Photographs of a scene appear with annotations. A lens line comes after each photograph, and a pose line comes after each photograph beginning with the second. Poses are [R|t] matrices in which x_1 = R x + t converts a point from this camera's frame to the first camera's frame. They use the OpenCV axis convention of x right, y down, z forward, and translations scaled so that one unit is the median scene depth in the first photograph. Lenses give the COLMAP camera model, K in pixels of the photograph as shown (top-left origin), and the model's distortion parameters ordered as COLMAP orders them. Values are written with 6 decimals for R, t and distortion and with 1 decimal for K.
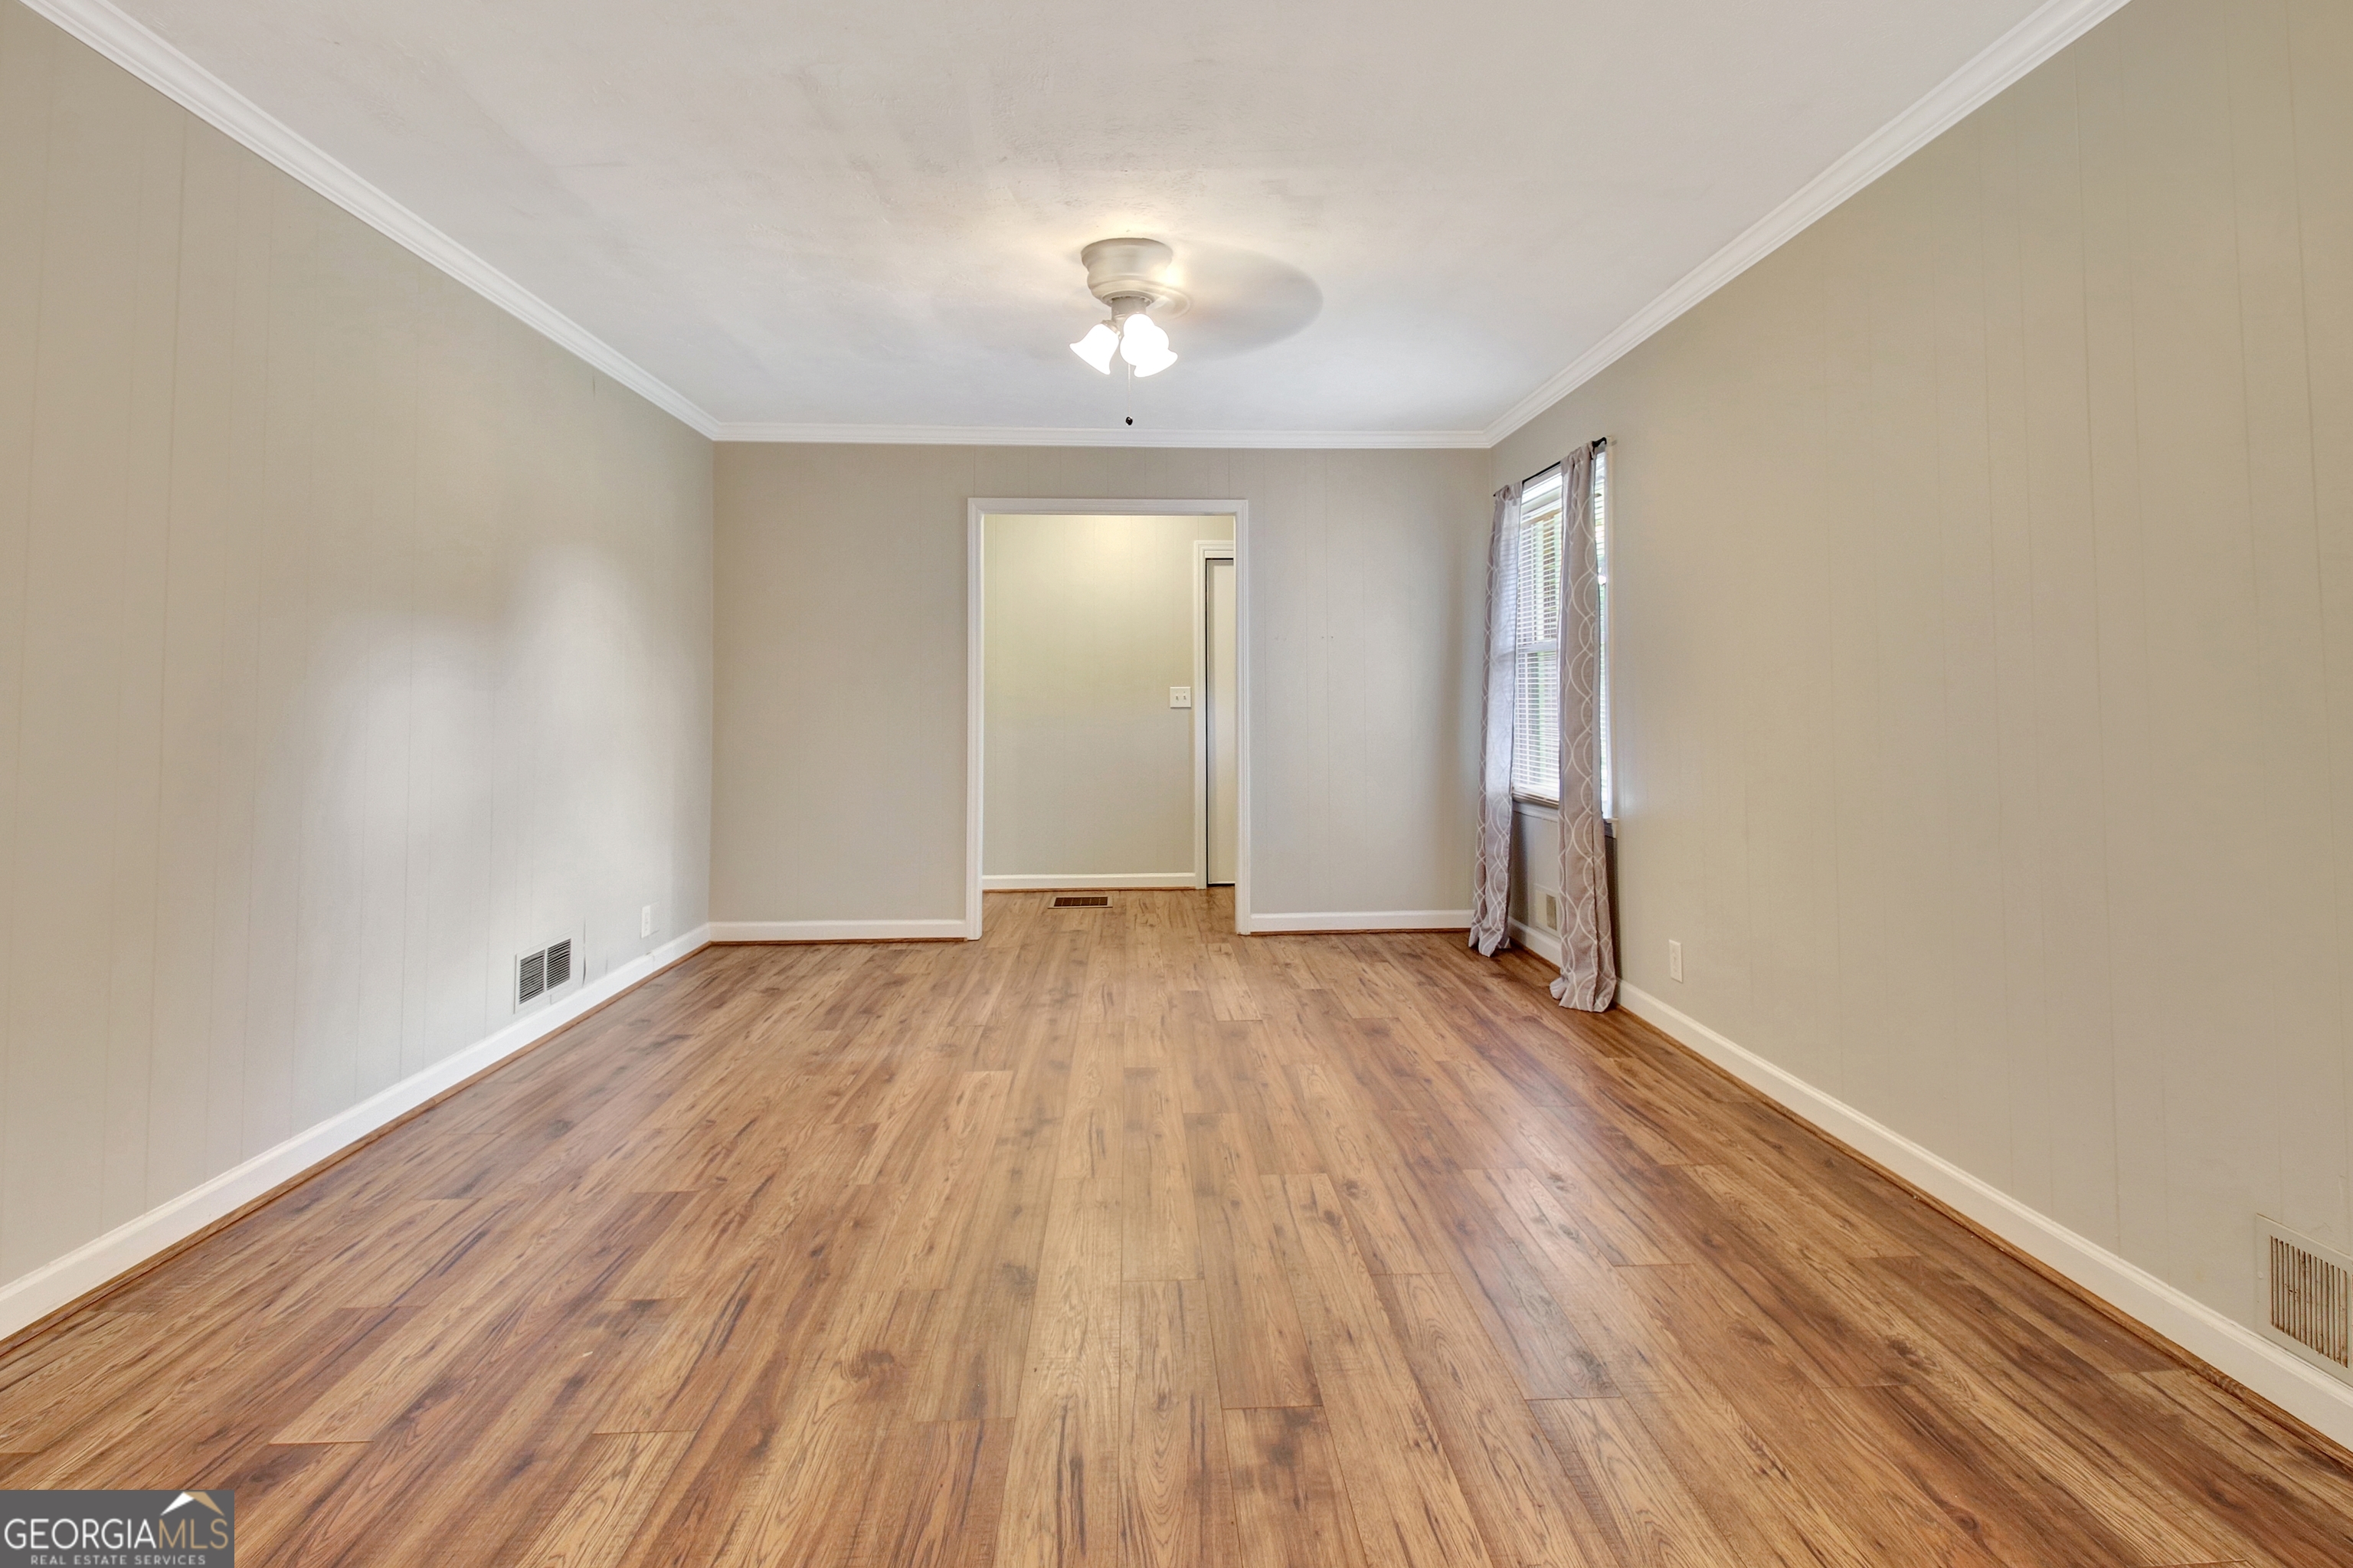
lens RADIAL K [[1121.8, 0, 1183.8], [0, 1121.8, 667.3], [0, 0, 1]] dist [0.024632, -0.016567]
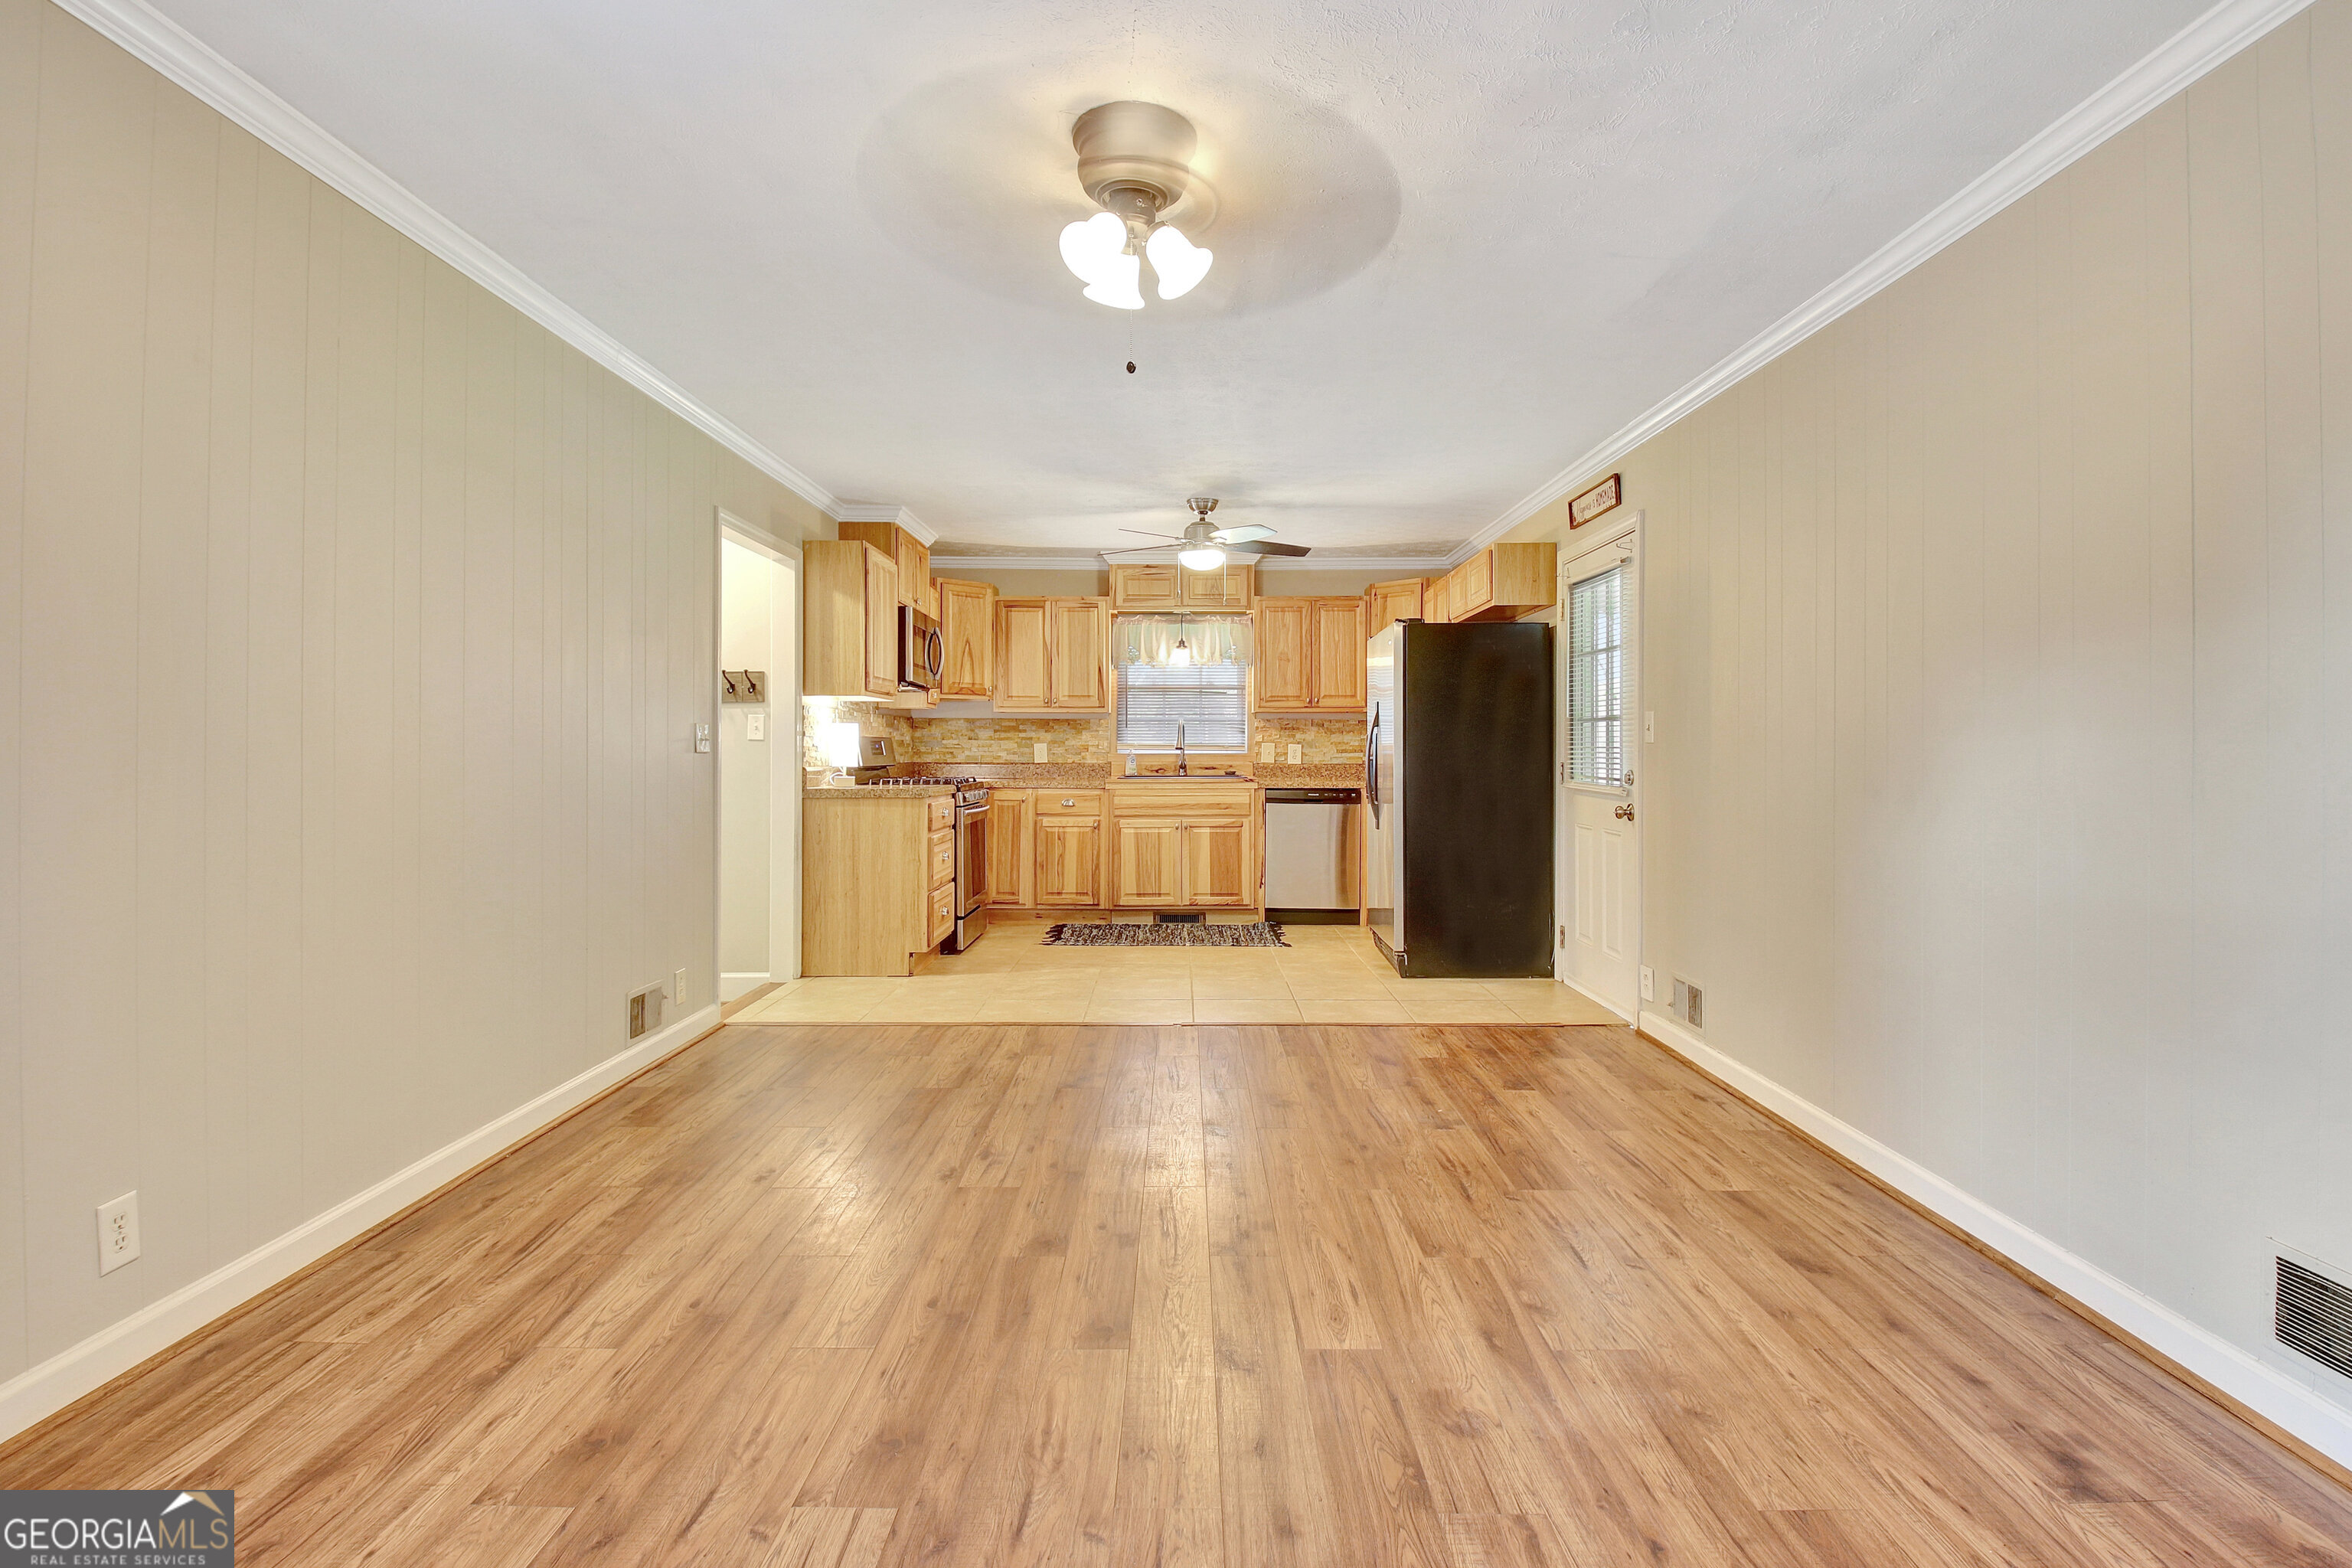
lens RADIAL K [[1210.3, 0, 1210.3], [0, 1210.3, 728.2], [0, 0, 1]] dist [0.019076, -0.019391]
pose [[-0.999621, 0.000247, 0.027513, -0.160443], [-0.001037, 0.998911, -0.046648, 0.060179], [-0.027495, -0.046659, -0.998532, 2.322894]]
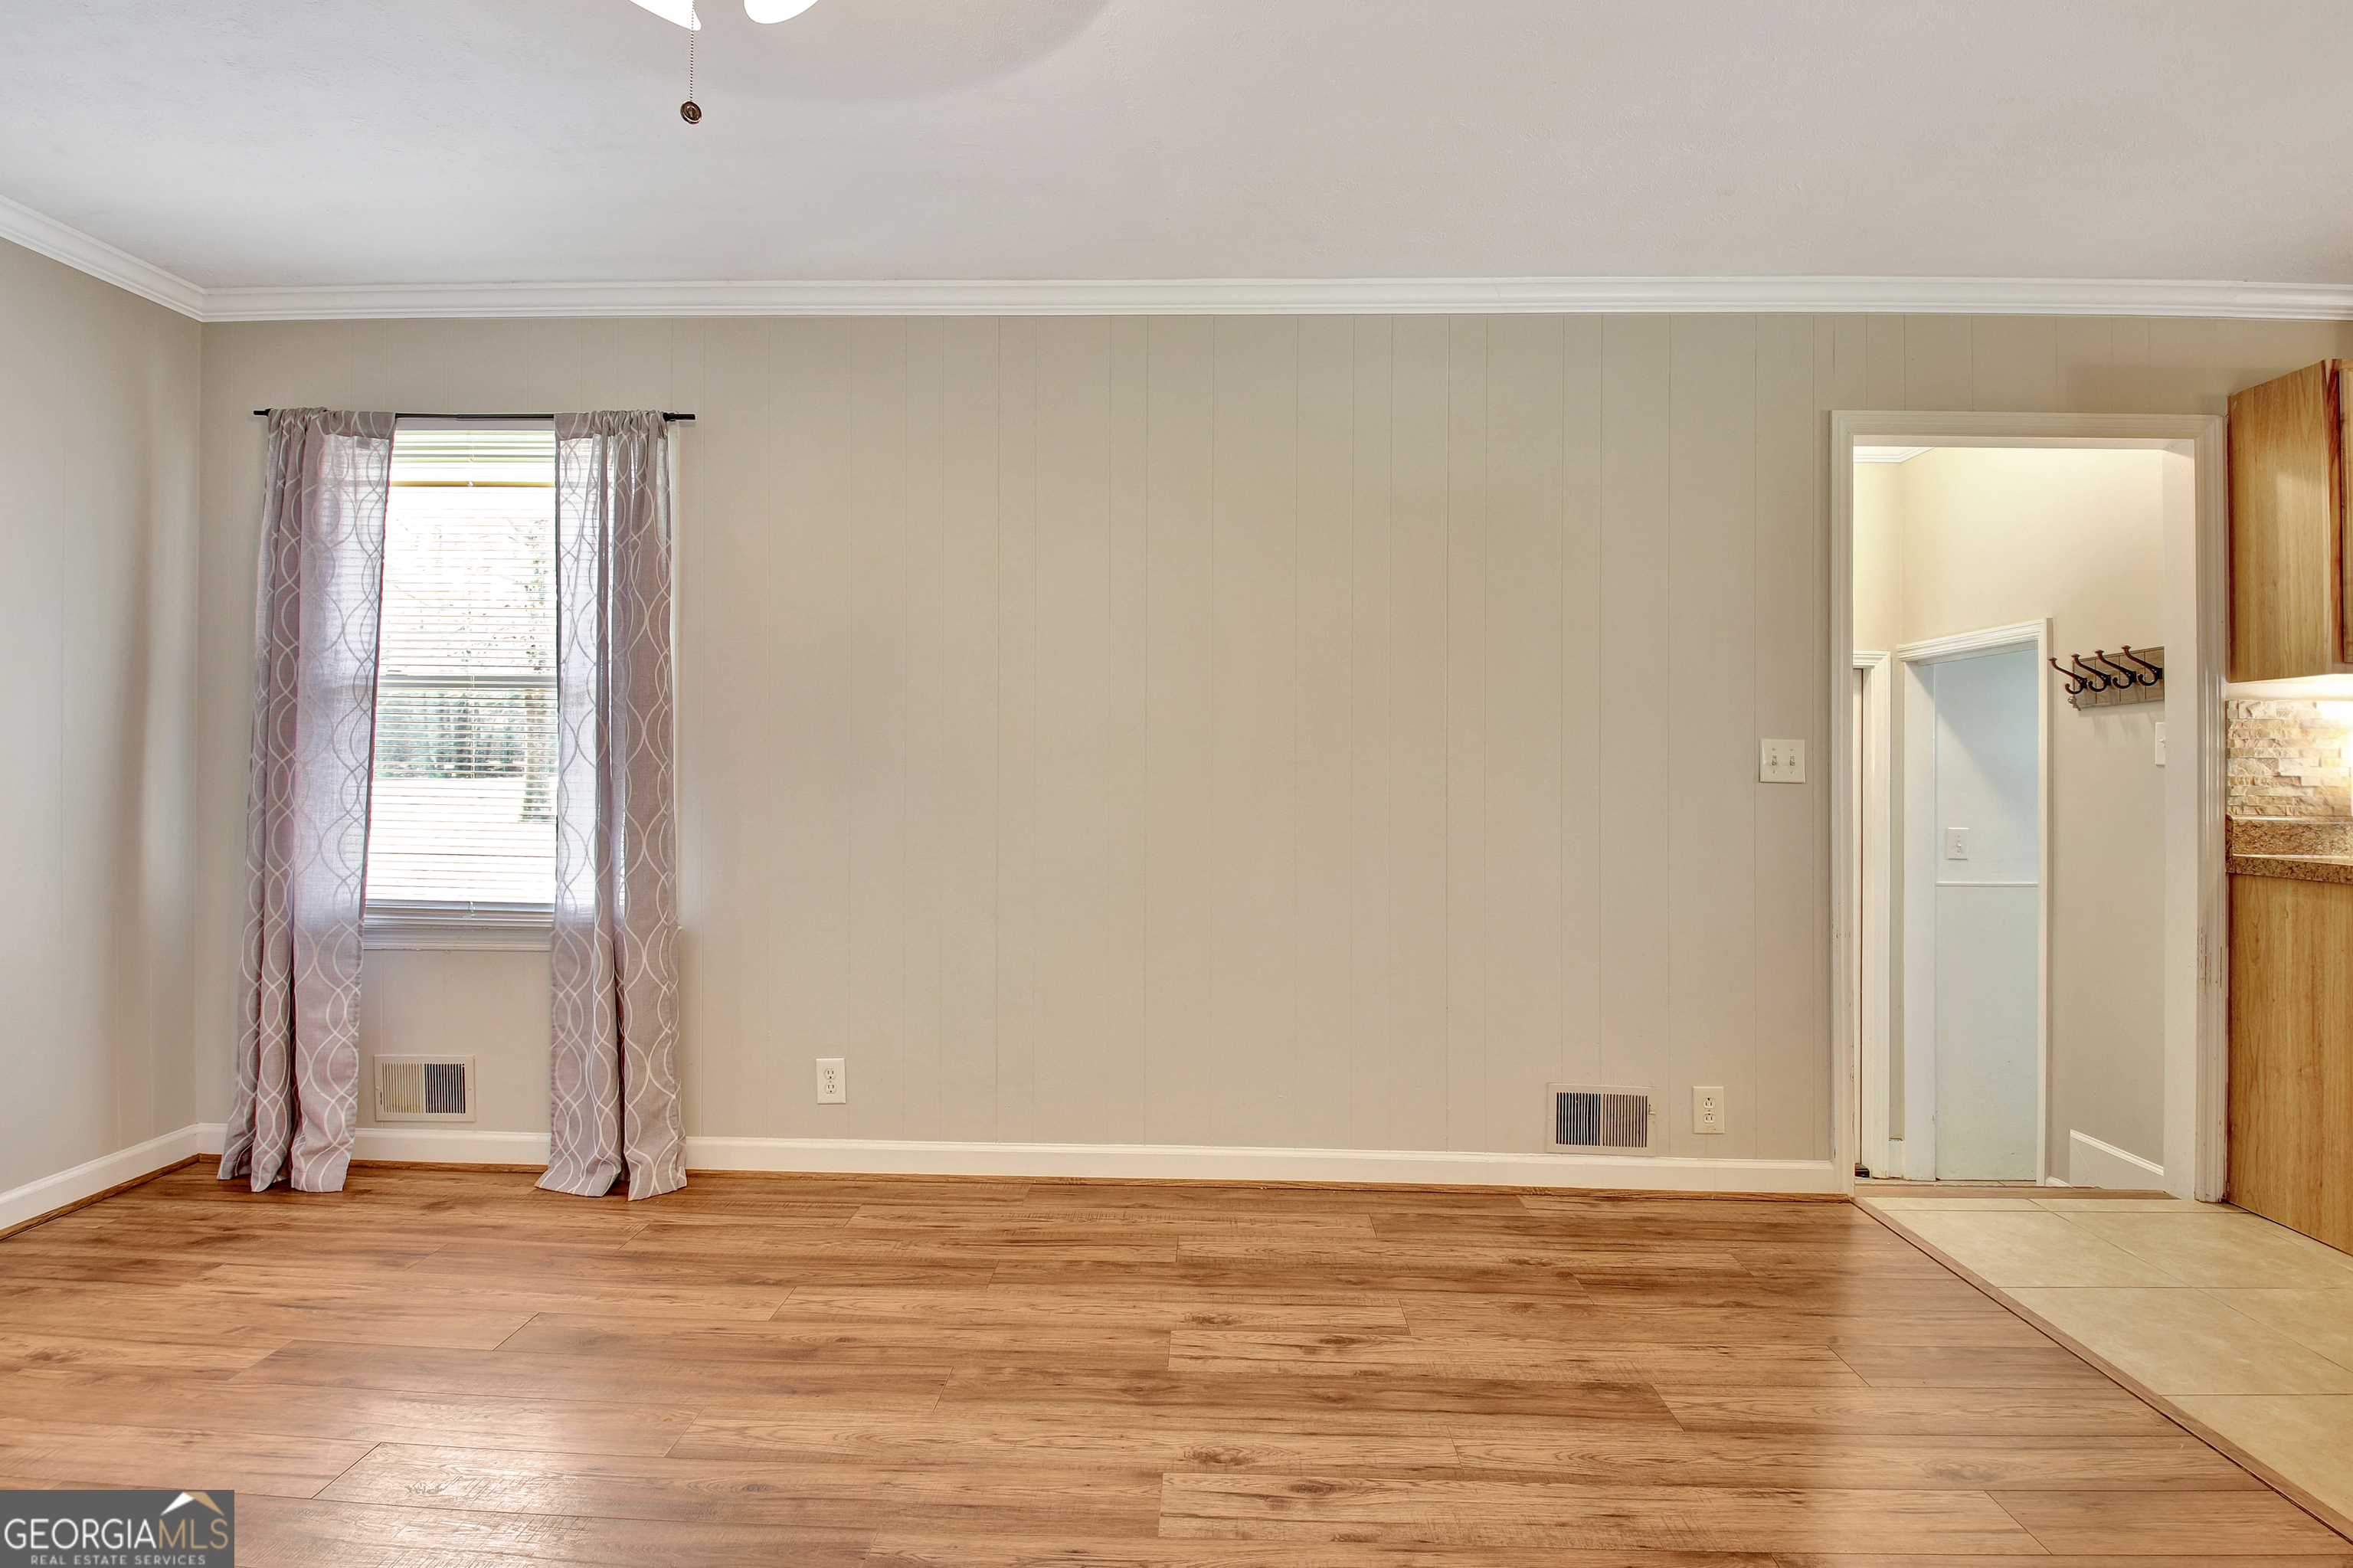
lens RADIAL K [[1210.8, 0, 1171.2], [0, 1210.8, 727.8], [0, 0, 1]] dist [0.019076, -0.019391]
pose [[0.079790, 0.030758, 0.996337, -0.658679], [-0.042316, 0.998727, -0.027443, 0.018583], [-0.995913, -0.039971, 0.080990, 1.009887]]
